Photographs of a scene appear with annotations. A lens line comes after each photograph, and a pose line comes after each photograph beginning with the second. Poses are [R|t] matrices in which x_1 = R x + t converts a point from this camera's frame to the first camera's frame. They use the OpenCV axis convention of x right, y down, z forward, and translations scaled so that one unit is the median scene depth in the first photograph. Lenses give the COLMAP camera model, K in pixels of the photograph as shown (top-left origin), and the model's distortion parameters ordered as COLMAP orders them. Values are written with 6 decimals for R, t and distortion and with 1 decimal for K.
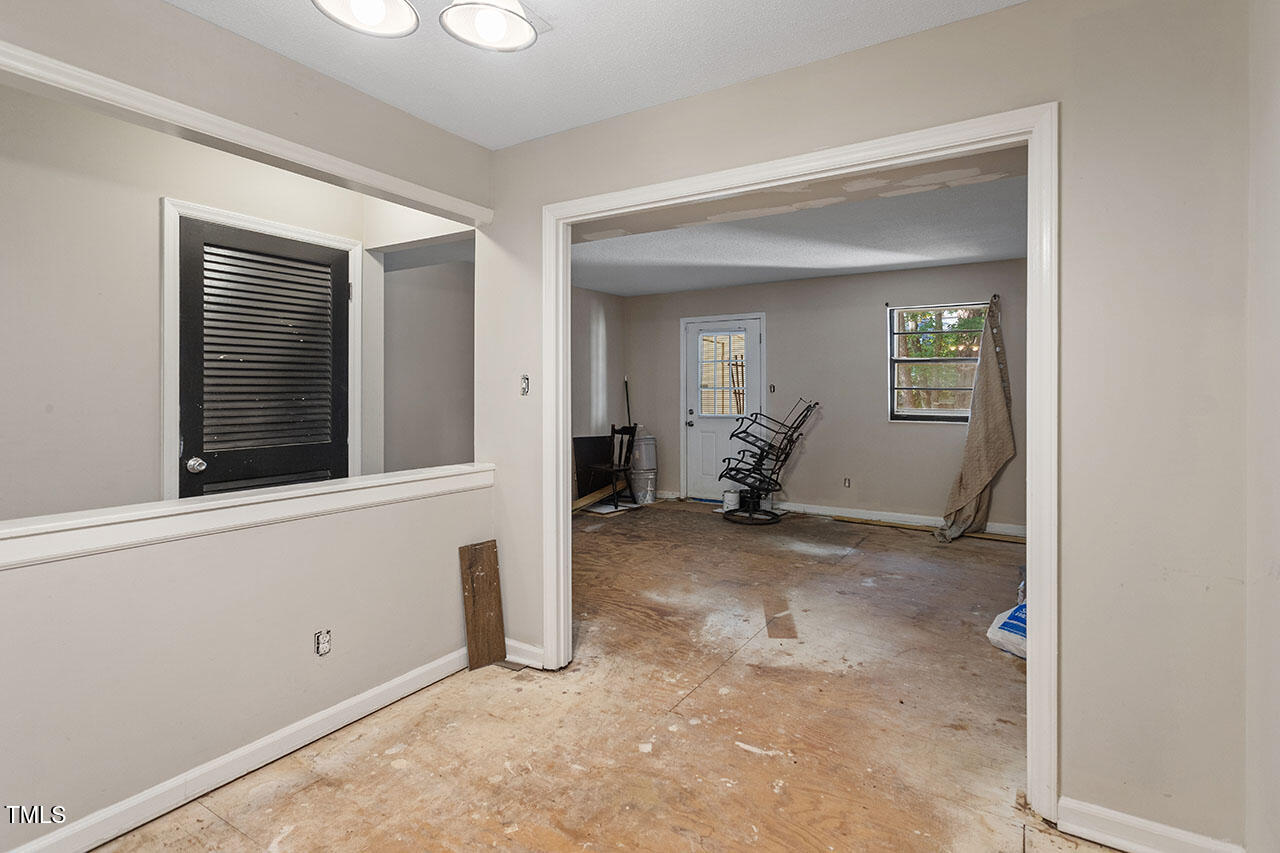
lens RADIAL K [[623.5, 0, 652.0], [0, 623.5, 392.3], [0, 0, 1]] dist [0.005285, 0.001237]
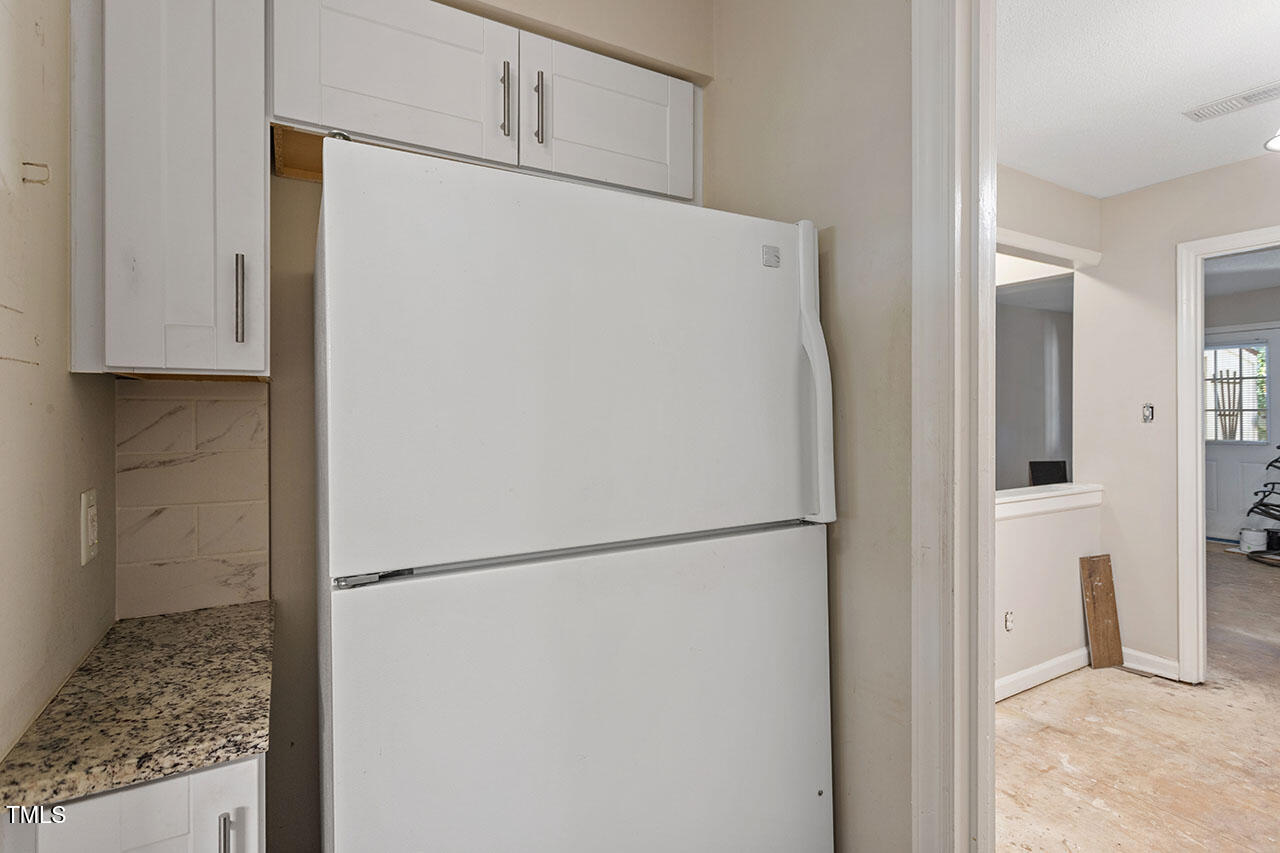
lens RADIAL K [[623.5, 0, 644.3], [0, 623.5, 416.1], [0, 0, 1]] dist [0.005285, 0.001237]
pose [[0.883090, -0.004930, -0.469178, -0.462509], [0.007220, 0.999969, 0.003083, -0.015604], [0.469148, -0.006110, 0.883098, -0.355418]]
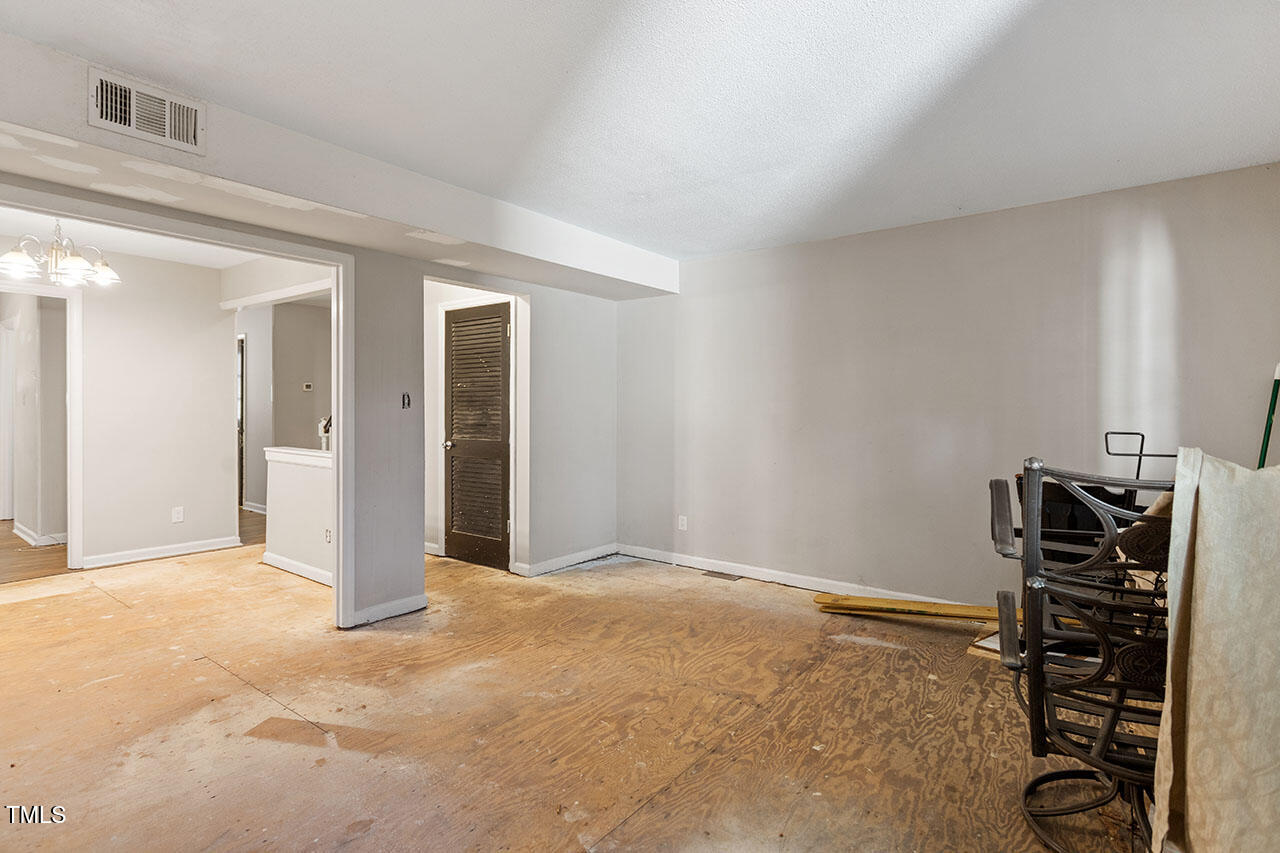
lens RADIAL K [[636.8, 0, 636.3], [0, 636.8, 420.1], [0, 0, 1]] dist [0.001660, 0.000050]
pose [[-0.110276, 0.018418, -0.993730, 1.016701], [-0.005192, 0.999804, 0.019107, 0.005414], [0.993887, 0.007267, -0.110159, 1.695971]]
